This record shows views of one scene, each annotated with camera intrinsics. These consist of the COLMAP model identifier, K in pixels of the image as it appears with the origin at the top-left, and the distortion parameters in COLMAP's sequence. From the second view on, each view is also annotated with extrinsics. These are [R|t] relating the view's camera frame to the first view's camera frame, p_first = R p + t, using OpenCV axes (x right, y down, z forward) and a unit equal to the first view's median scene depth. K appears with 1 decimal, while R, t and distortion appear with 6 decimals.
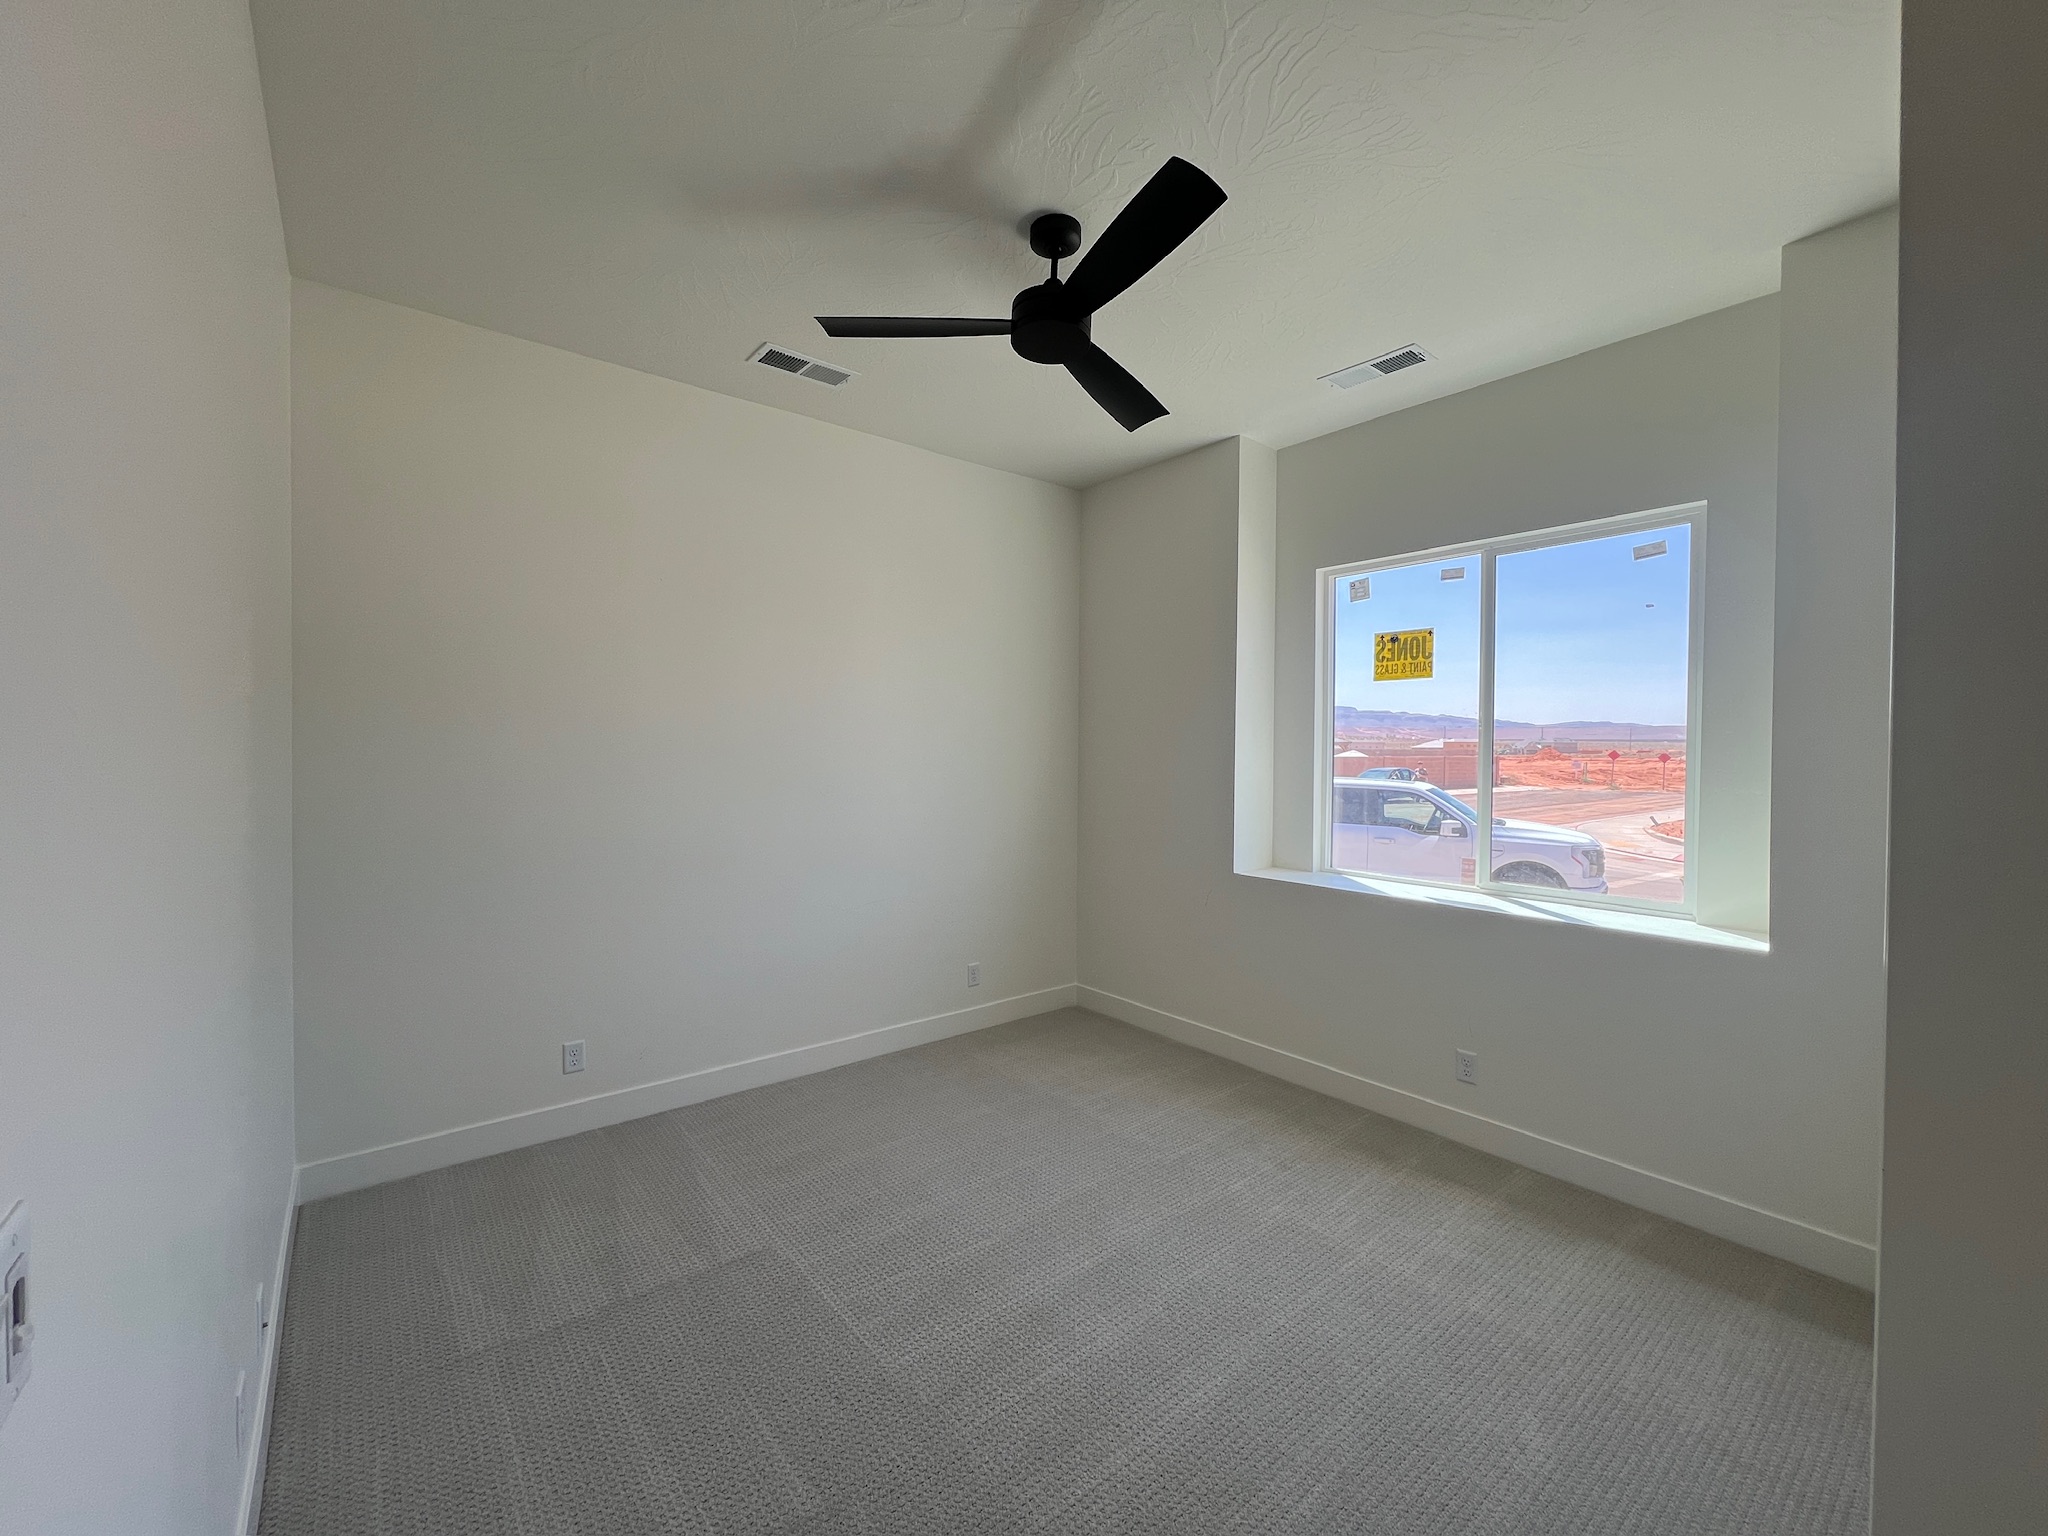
lens RADIAL K [[787.8, 0, 1021.2], [0, 787.8, 766.3], [0, 0, 1]] dist [0.008486, 0.000008]
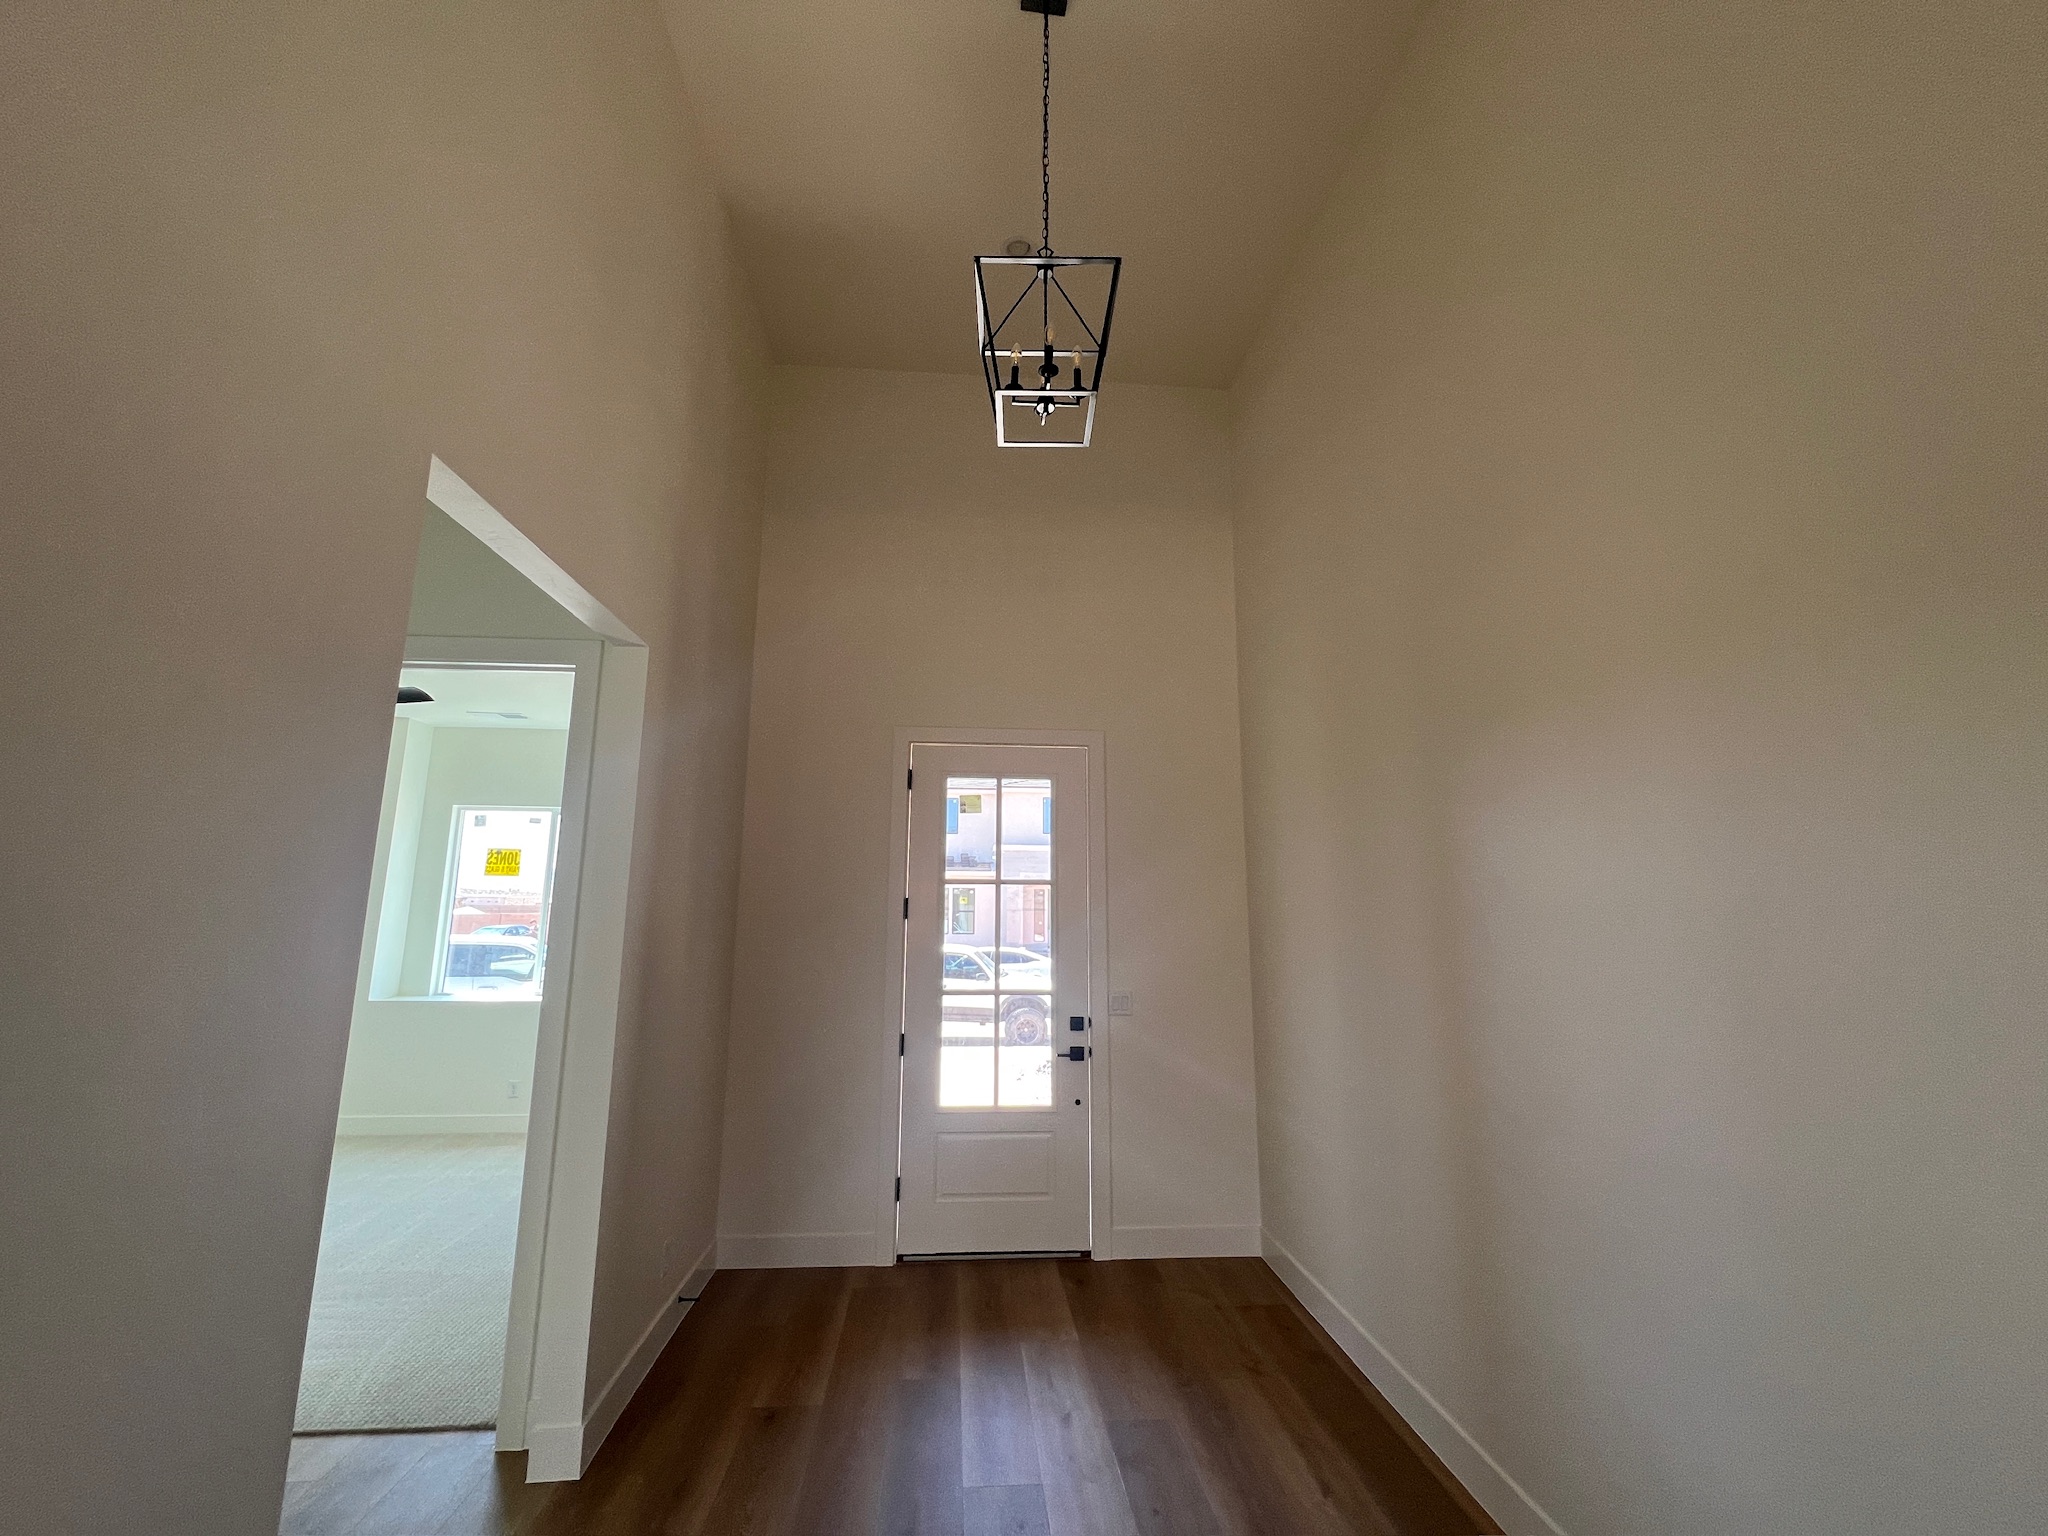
lens RADIAL K [[825.6, 0, 1023.2], [0, 825.6, 764.5], [0, 0, 1]] dist [-0.004157, 0.000668]
pose [[0.552887, 0.145948, 0.820375, -0.410505], [0.010329, 0.983265, -0.181889, -0.008709], [-0.833192, 0.109038, 0.542127, -0.978012]]
